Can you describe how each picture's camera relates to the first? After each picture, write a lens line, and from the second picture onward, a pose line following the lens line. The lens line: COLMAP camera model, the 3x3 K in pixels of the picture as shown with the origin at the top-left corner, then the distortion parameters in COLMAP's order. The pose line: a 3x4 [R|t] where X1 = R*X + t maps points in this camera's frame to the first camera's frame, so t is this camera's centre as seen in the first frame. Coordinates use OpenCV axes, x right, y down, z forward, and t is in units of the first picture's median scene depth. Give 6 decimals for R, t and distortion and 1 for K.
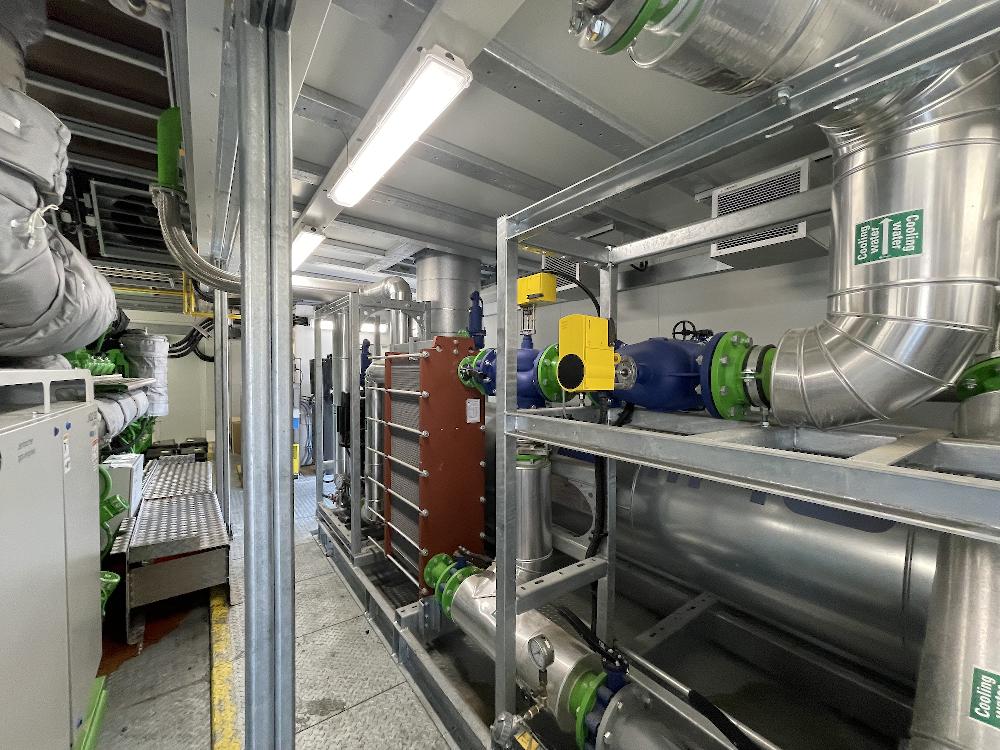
lens RADIAL K [[401.3, 0, 501.5], [0, 401.3, 380.4], [0, 0, 1]] dist [0.001011, -0.000053]
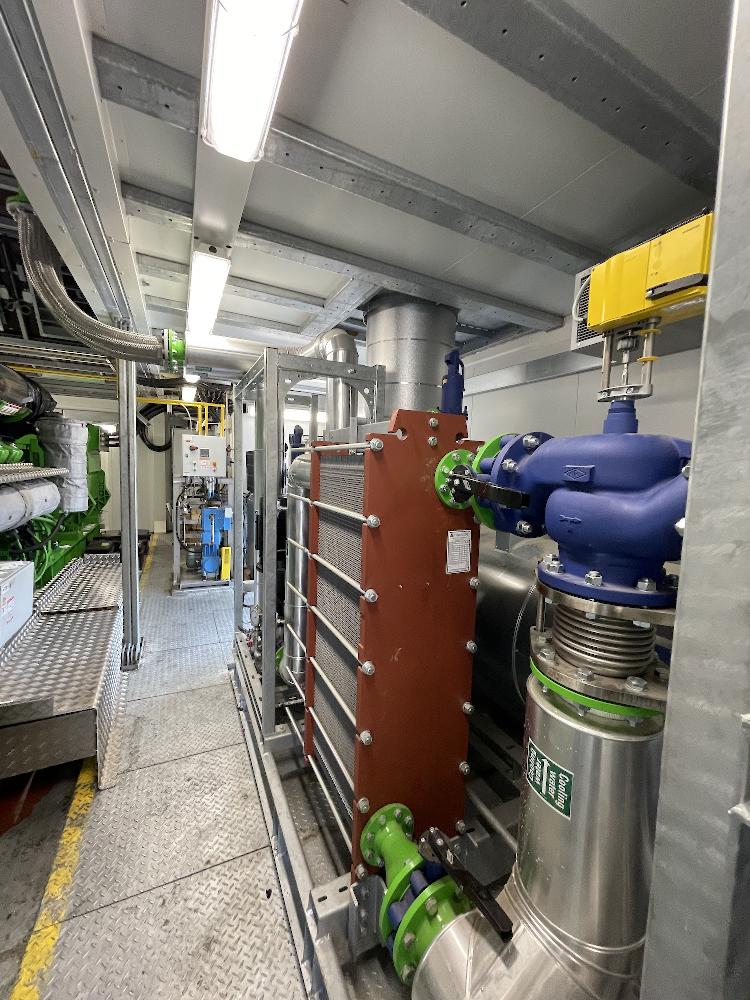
lens RADIAL K [[401.3, 0, 375.4], [0, 401.3, 500.7], [0, 0, 1]] dist [0.001011, -0.000053]
pose [[0.983112, 0.044222, -0.177581, -0.069644], [-0.033392, 0.997422, 0.063518, -0.018319], [0.179933, -0.056515, 0.982054, 0.354527]]
